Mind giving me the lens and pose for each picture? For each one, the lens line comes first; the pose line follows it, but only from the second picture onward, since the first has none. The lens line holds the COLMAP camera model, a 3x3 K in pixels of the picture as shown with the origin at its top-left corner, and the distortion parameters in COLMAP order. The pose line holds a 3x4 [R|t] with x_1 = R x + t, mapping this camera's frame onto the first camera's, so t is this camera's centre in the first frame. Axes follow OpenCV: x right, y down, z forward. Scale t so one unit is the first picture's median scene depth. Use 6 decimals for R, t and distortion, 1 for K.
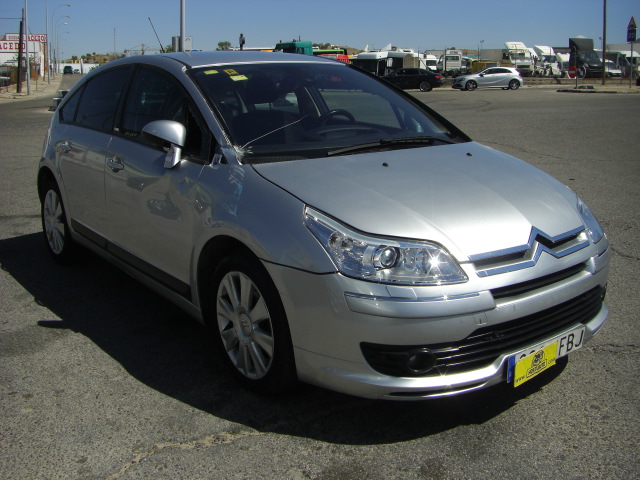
lens RADIAL K [[728.2, 0, 318.8], [0, 728.2, 200.5], [0, 0, 1]] dist [-0.208385, 0.172759]
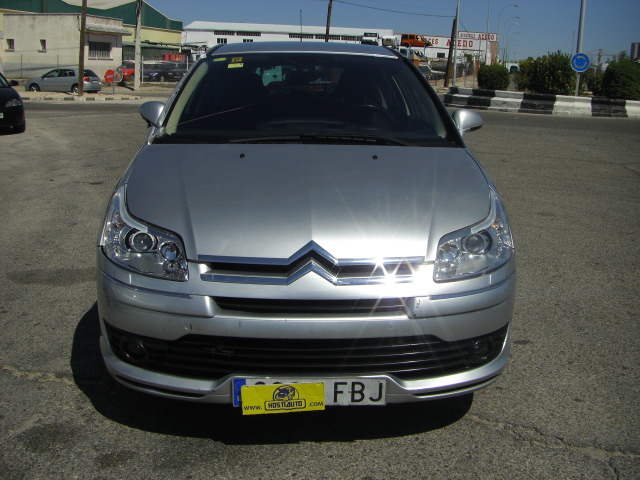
lens RADIAL K [[728.2, 0, 318.8], [0, 728.2, 200.5], [0, 0, 1]] dist [-0.208385, 0.172759]
pose [[0.813251, 0.130442, -0.567105, 0.757100], [-0.131816, 0.990514, 0.038802, -0.043350], [0.566787, 0.043198, 0.822731, 0.286127]]
